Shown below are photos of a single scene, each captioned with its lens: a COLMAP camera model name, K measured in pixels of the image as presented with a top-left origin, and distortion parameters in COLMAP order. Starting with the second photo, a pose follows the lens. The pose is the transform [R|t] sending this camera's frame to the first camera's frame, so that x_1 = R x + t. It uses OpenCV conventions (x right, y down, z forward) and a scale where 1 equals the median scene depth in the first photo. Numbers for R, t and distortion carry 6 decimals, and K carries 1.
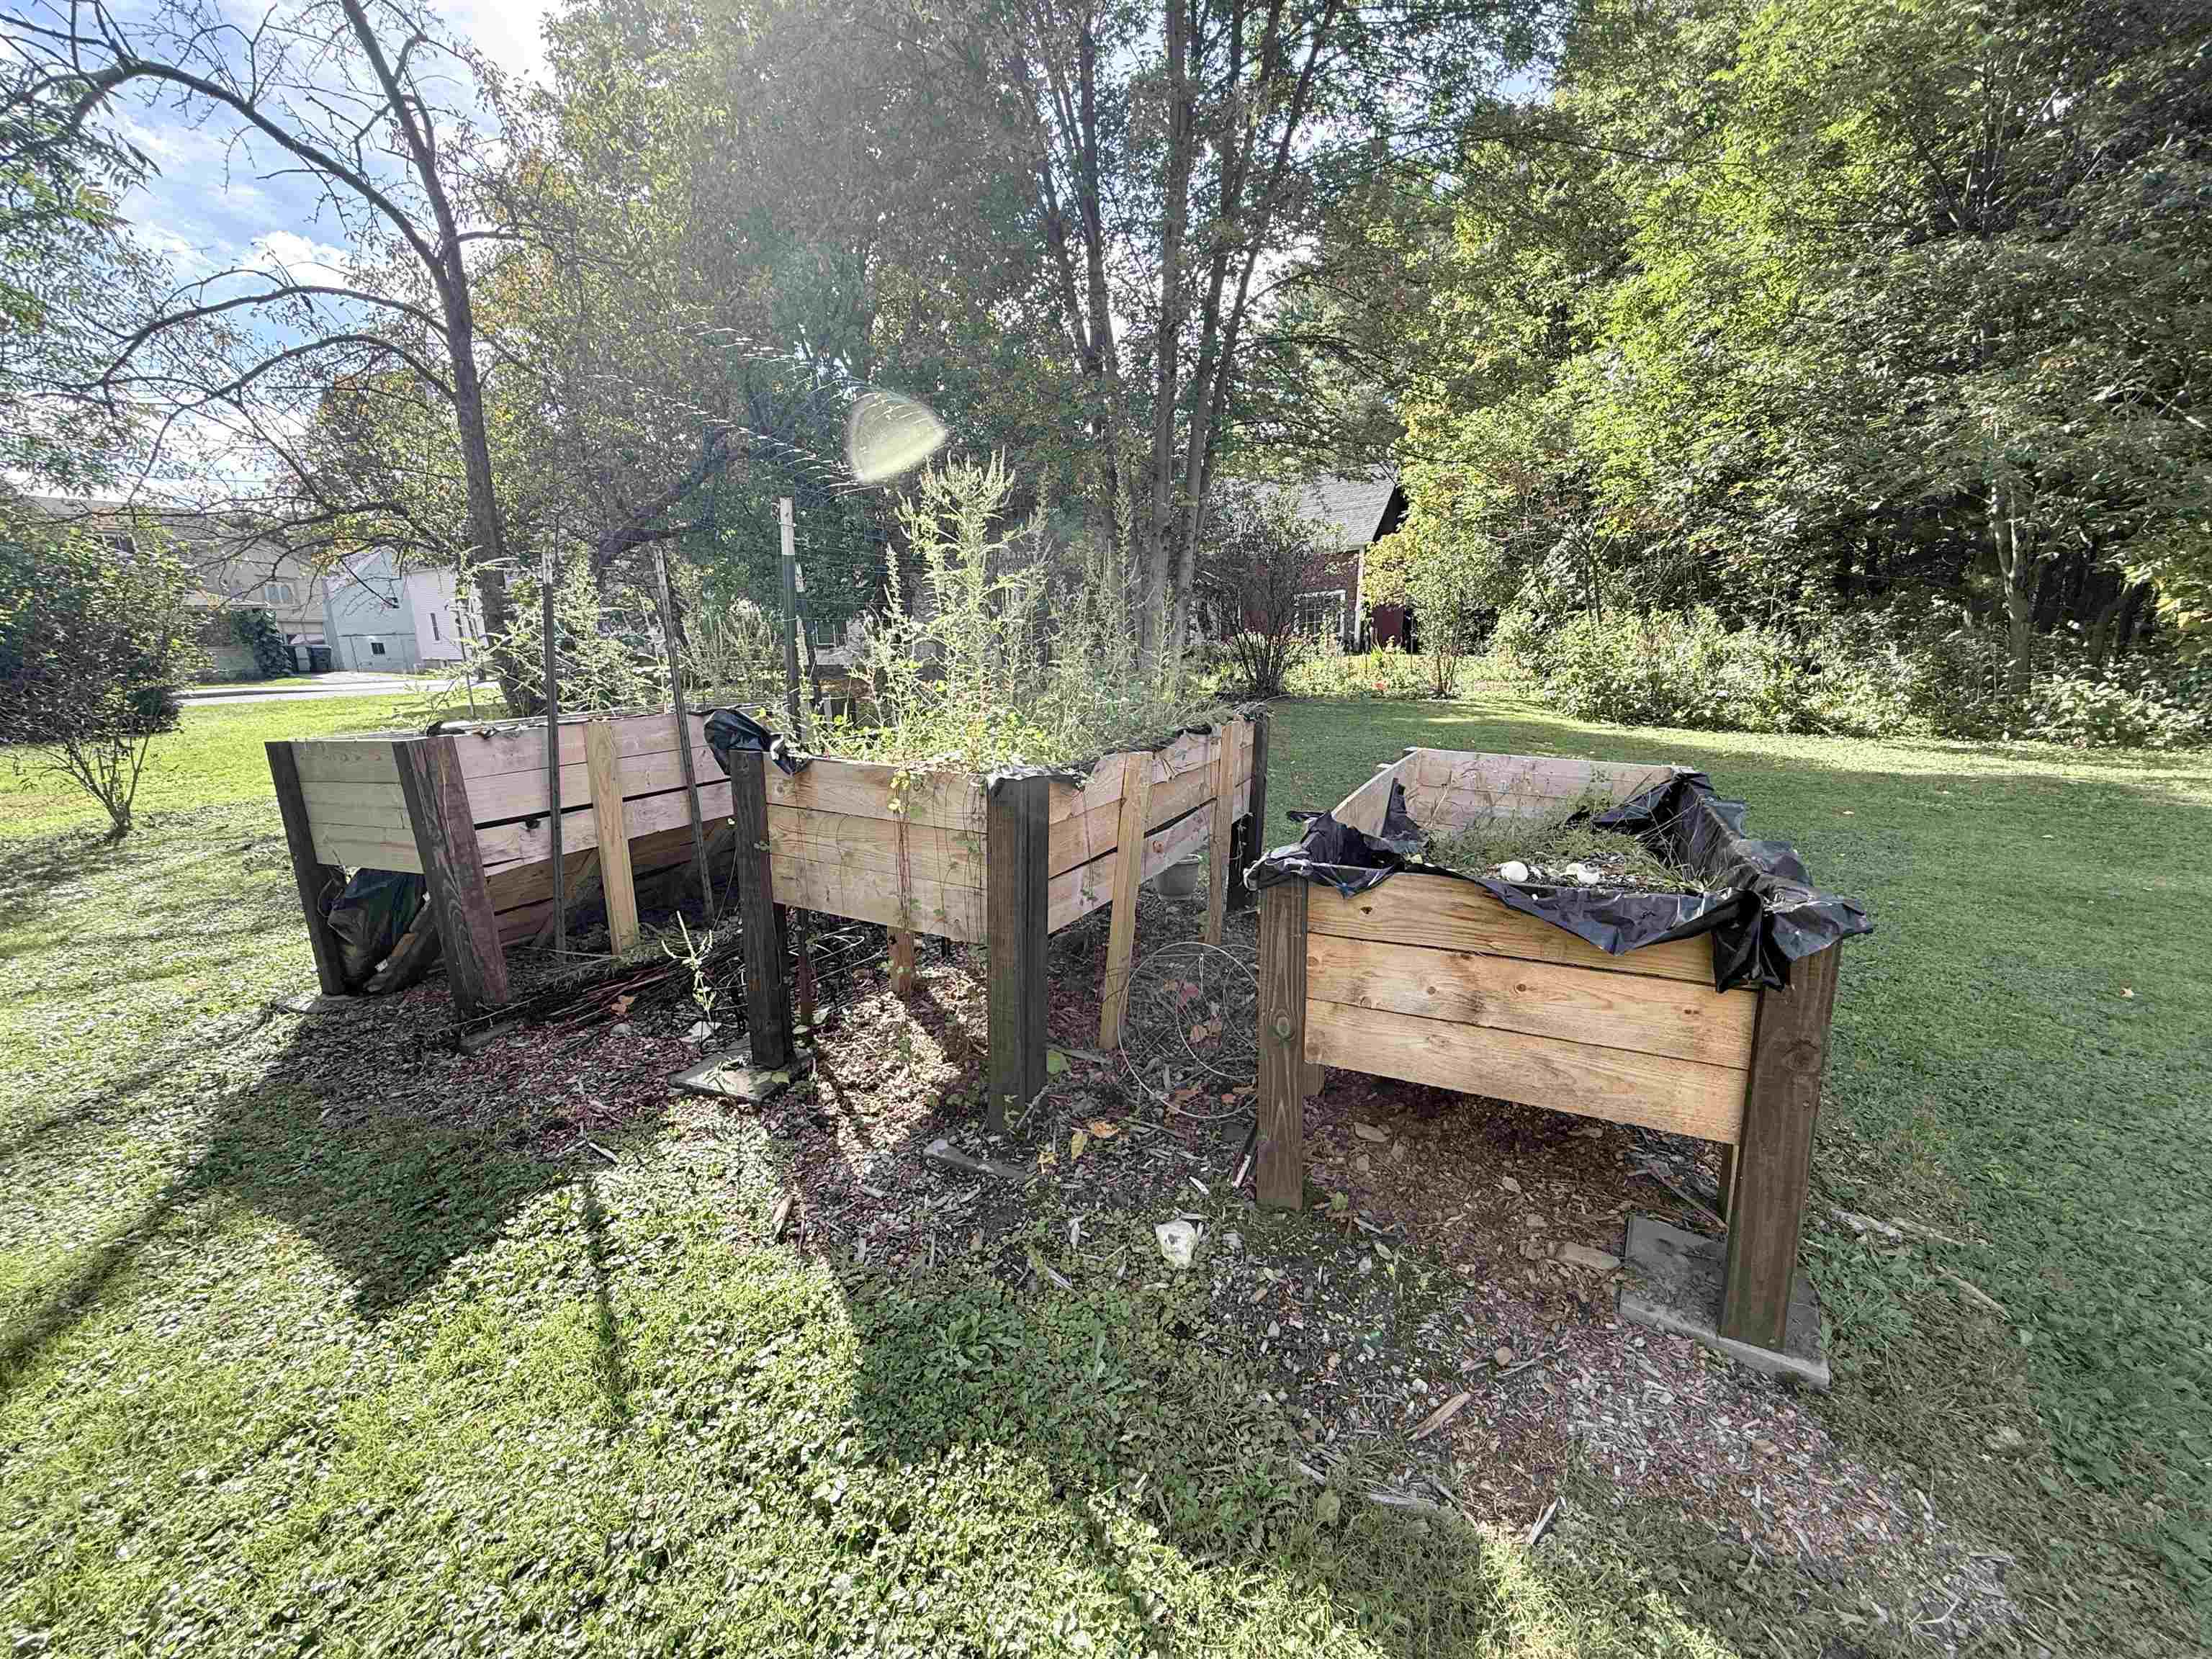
lens RADIAL K [[880.7, 0, 1116.0], [0, 880.7, 827.0], [0, 0, 1]] dist [-0.000797, -0.000029]
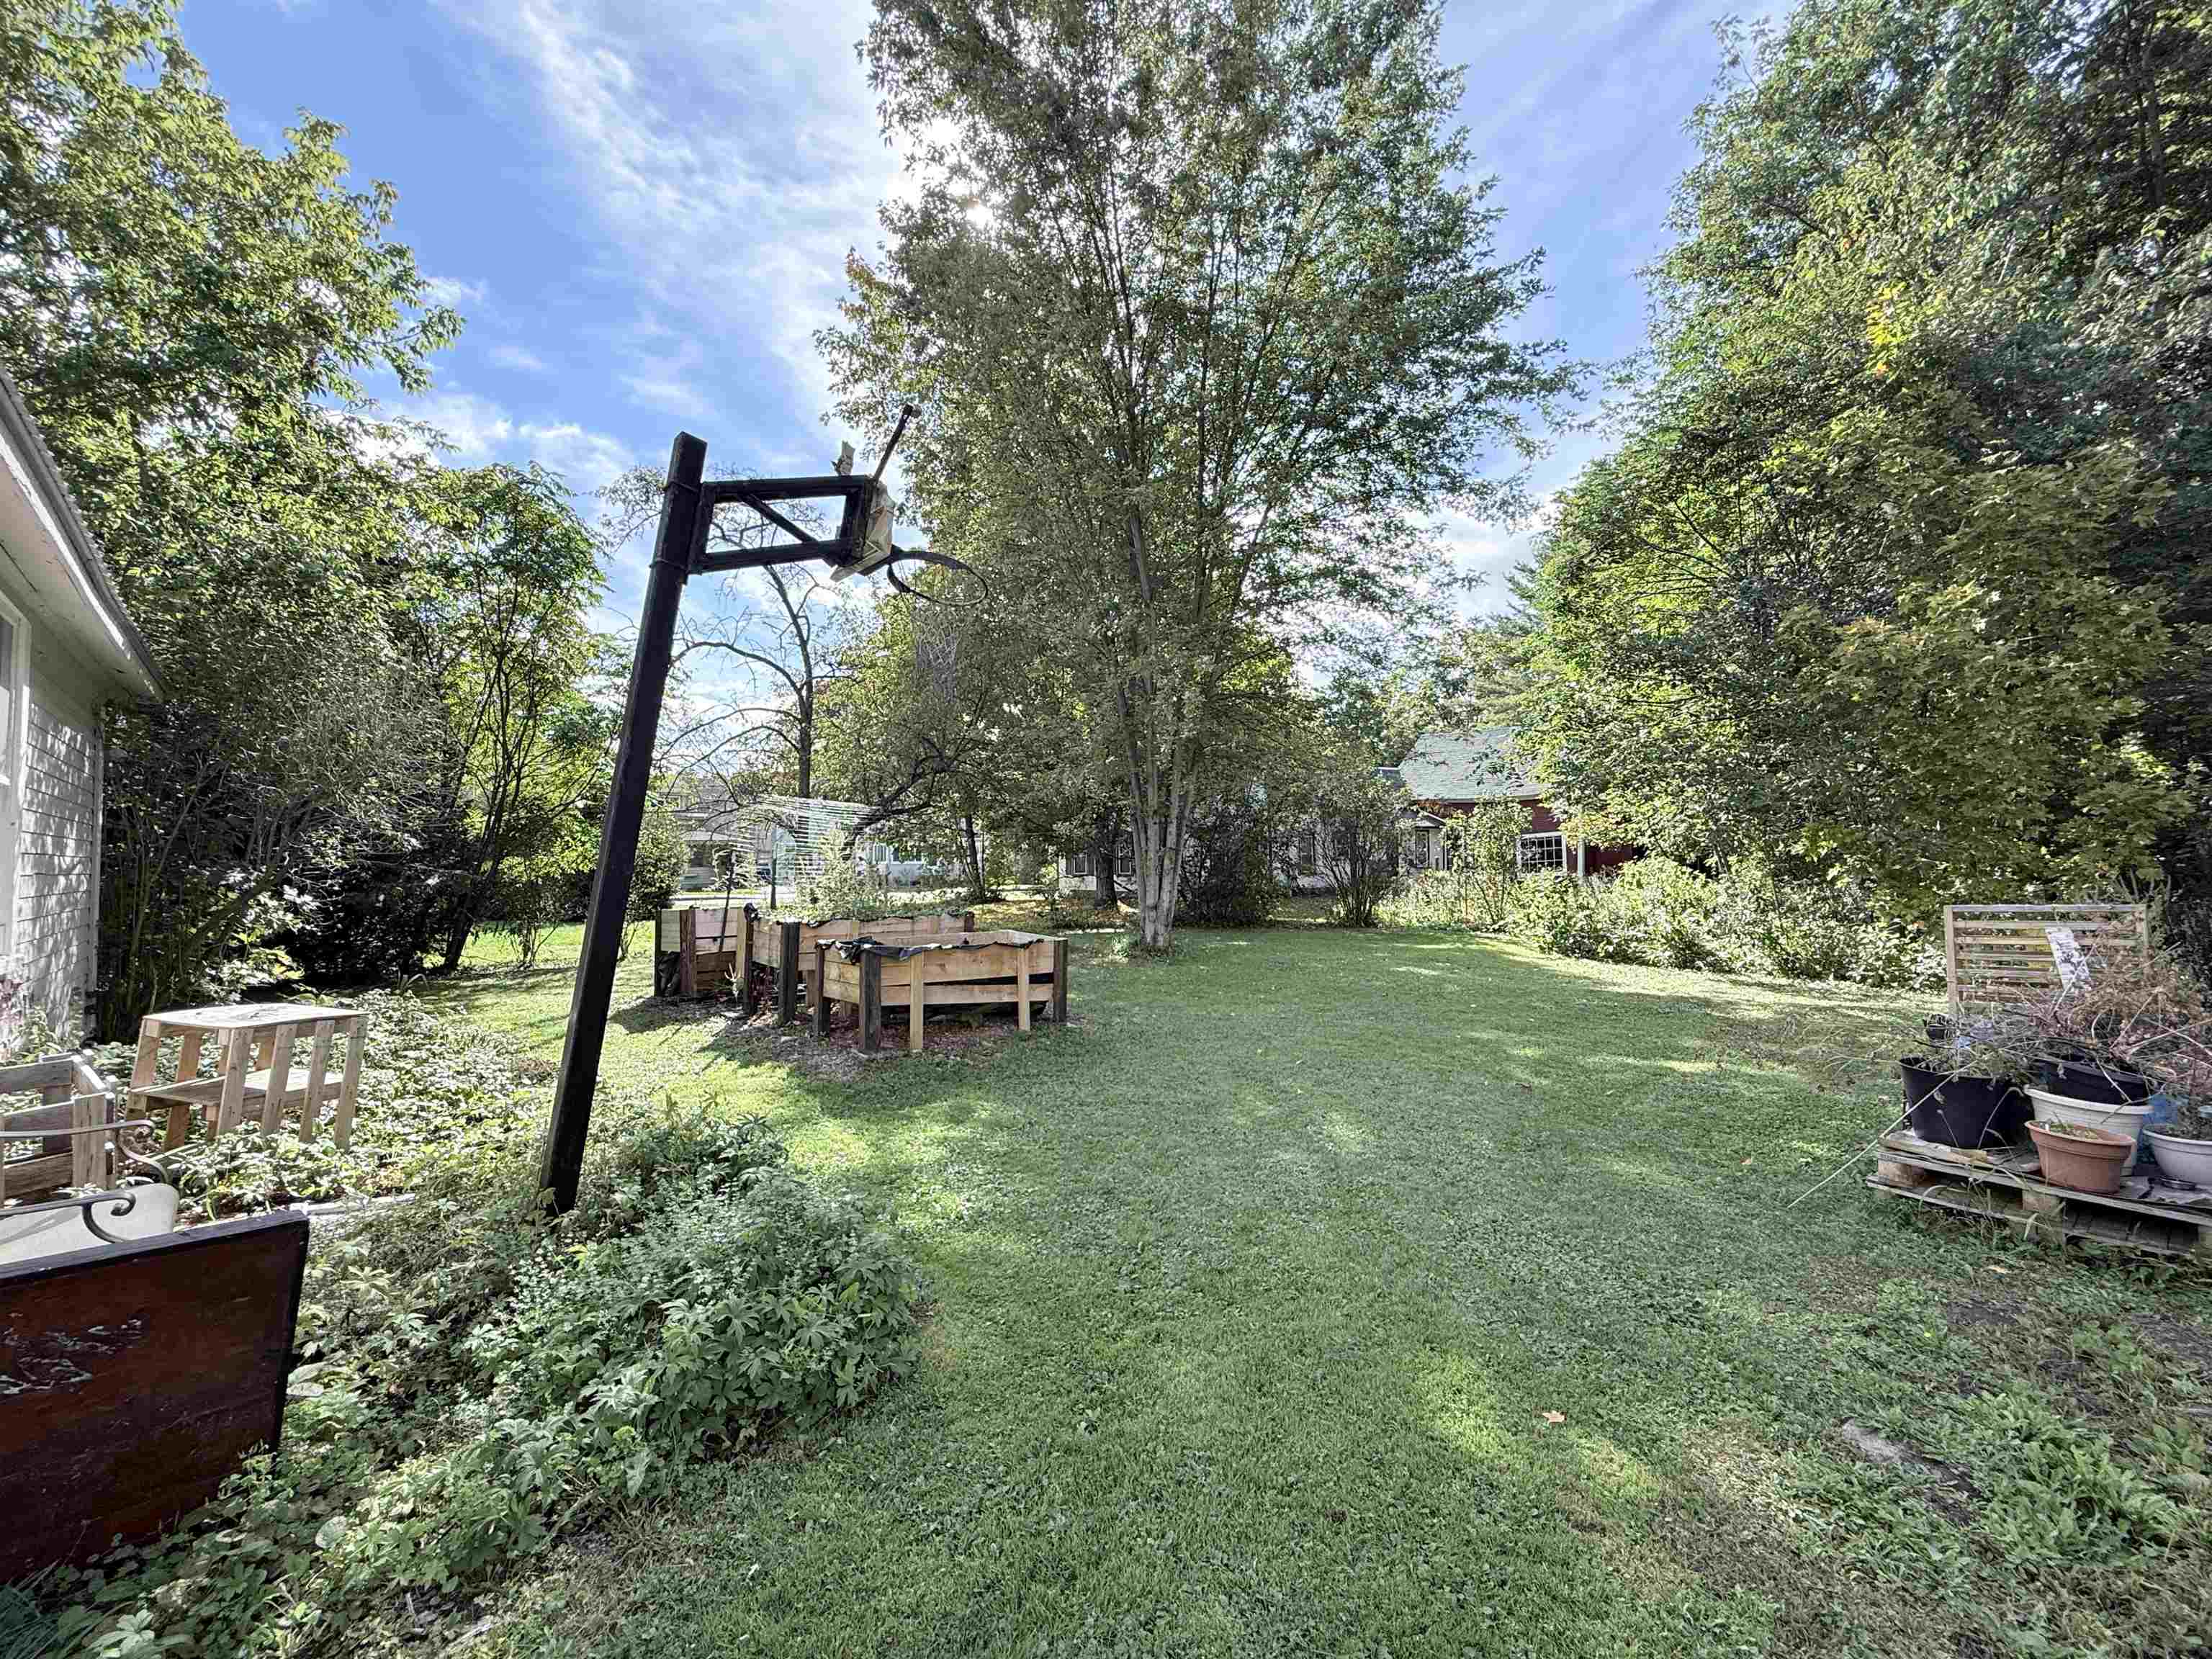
lens RADIAL K [[880.7, 0, 1098.9], [0, 880.7, 837.3], [0, 0, 1]] dist [-0.000797, -0.000029]
pose [[0.929646, 0.002335, -0.368446, 0.477215], [-0.091594, 0.970054, -0.224959, 0.060478], [0.356887, 0.242880, 0.902021, -0.386033]]
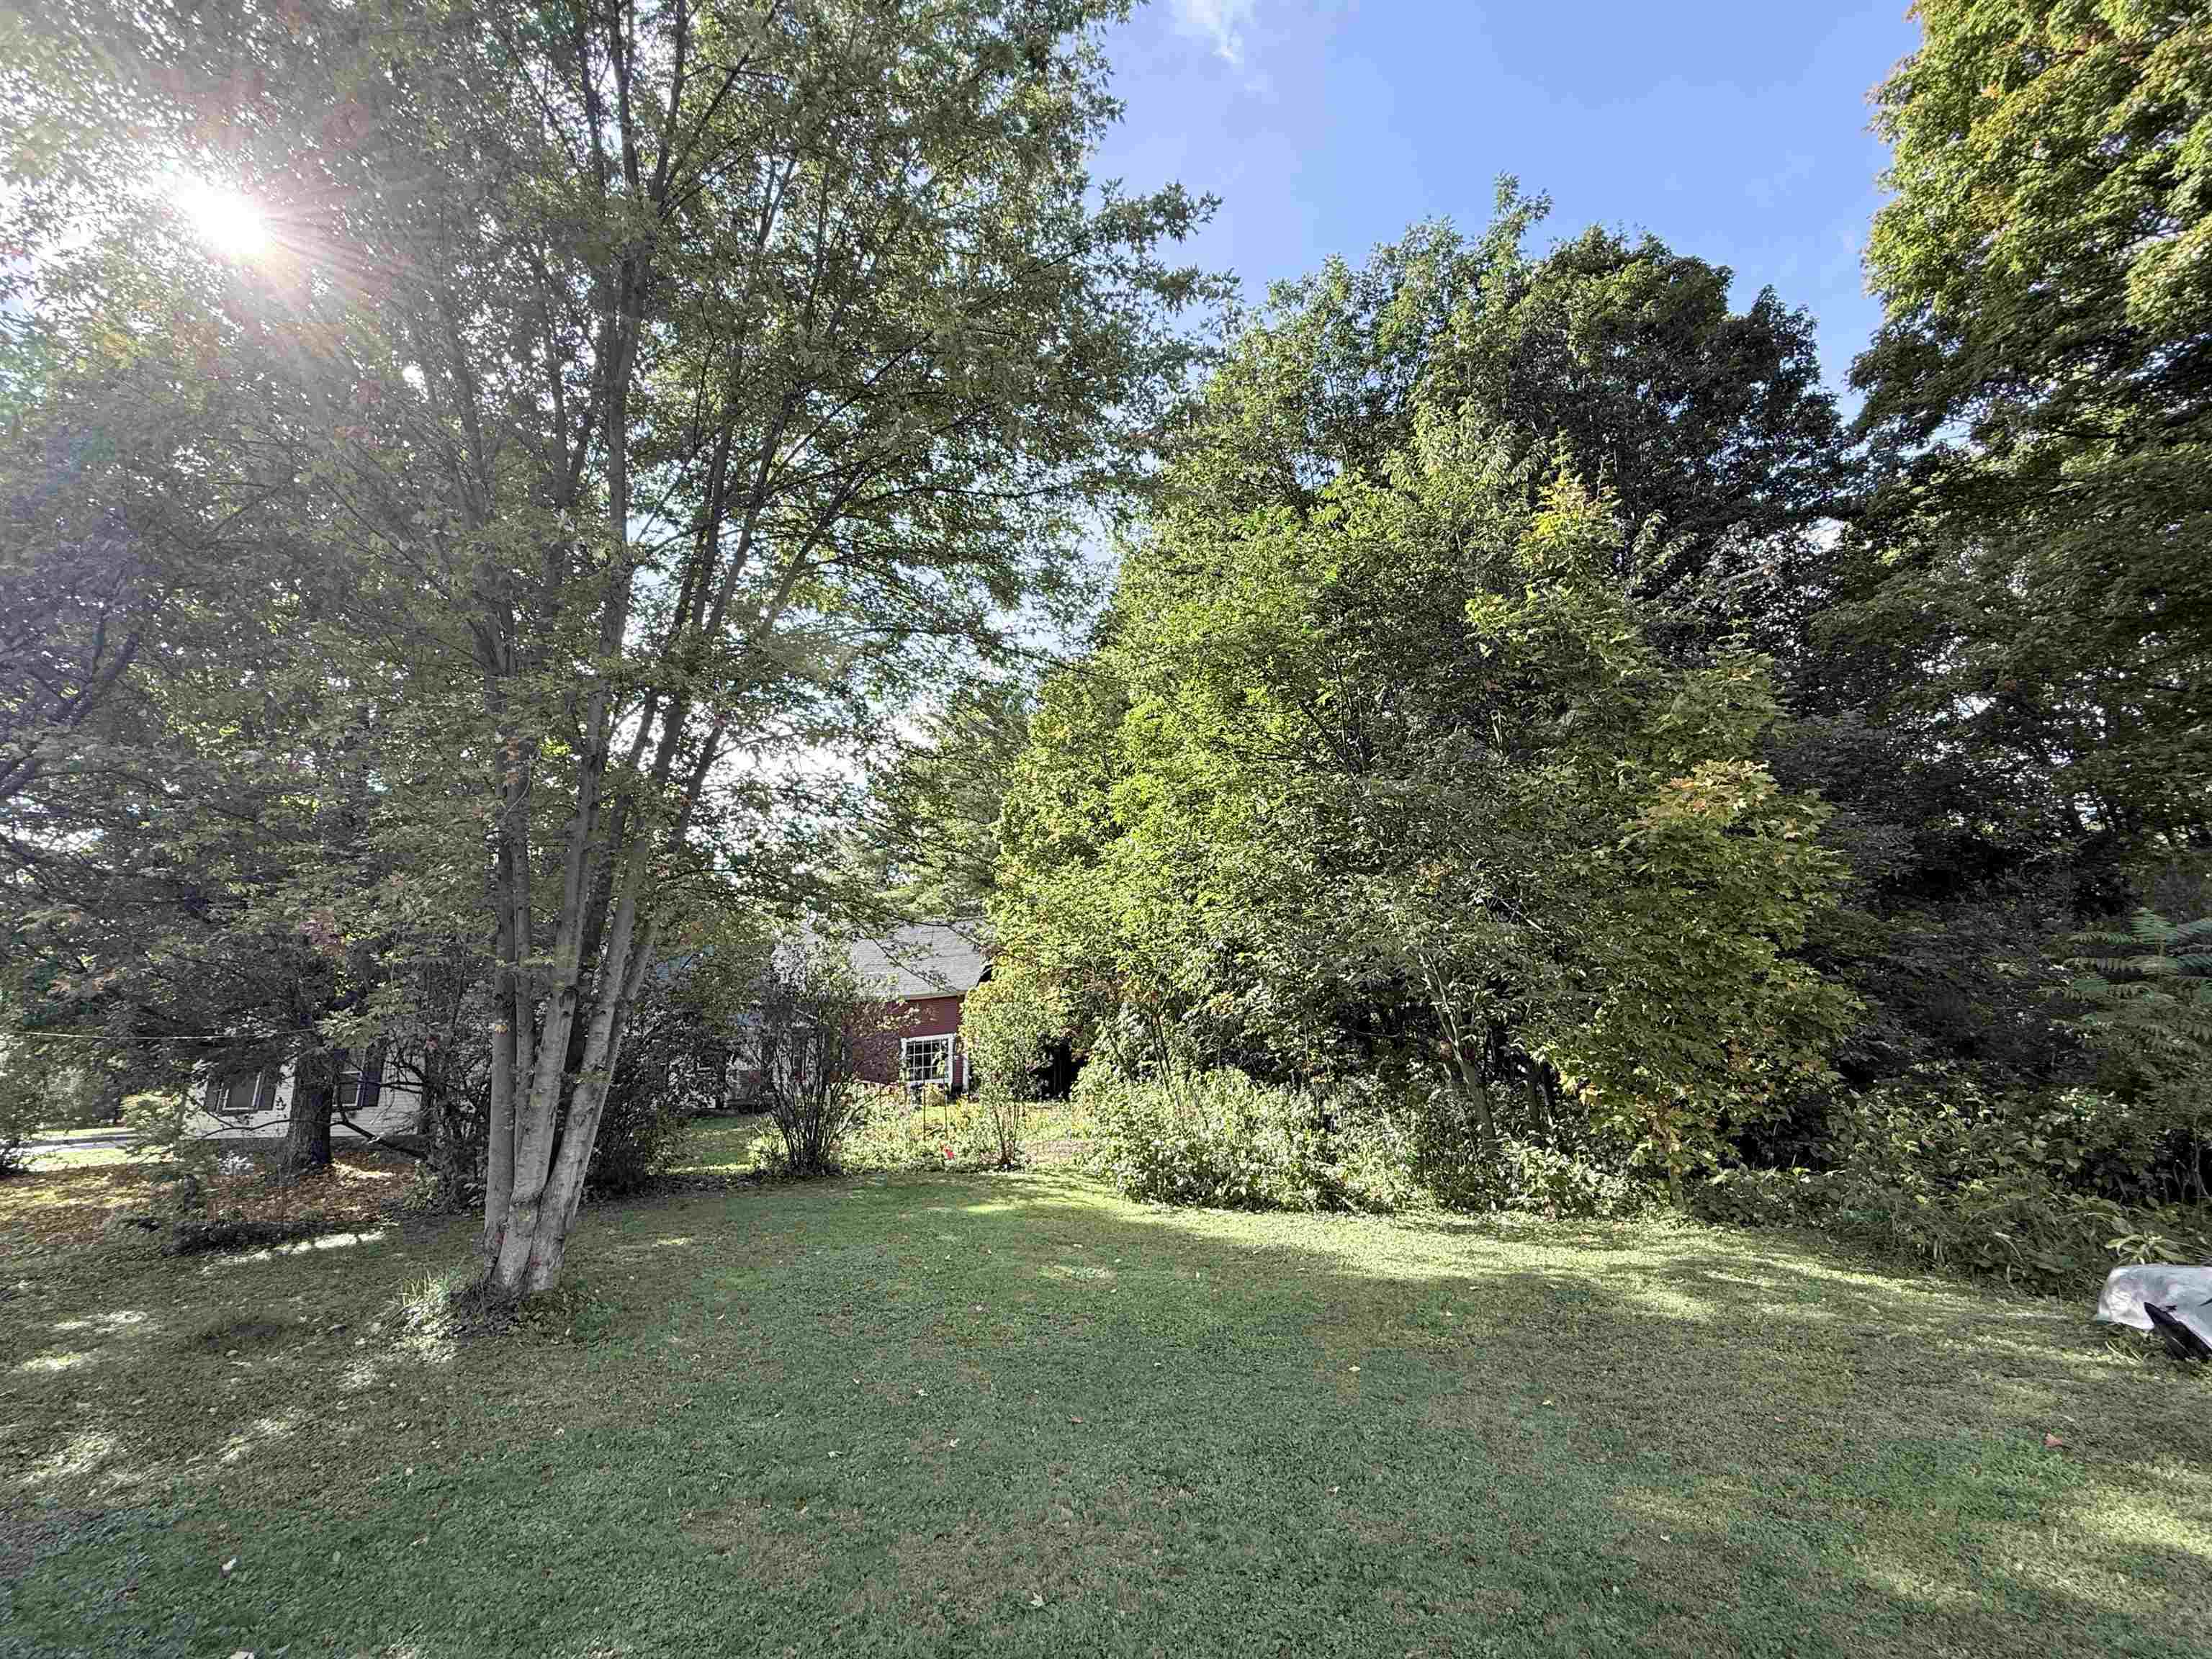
lens RADIAL K [[880.7, 0, 1111.4], [0, 880.7, 830.5], [0, 0, 1]] dist [-0.000797, -0.000029]
pose [[0.927397, 0.084959, 0.364304, 0.178488], [0.093115, 0.890786, -0.444782, -0.069691], [-0.362305, 0.446411, 0.818201, 0.125613]]
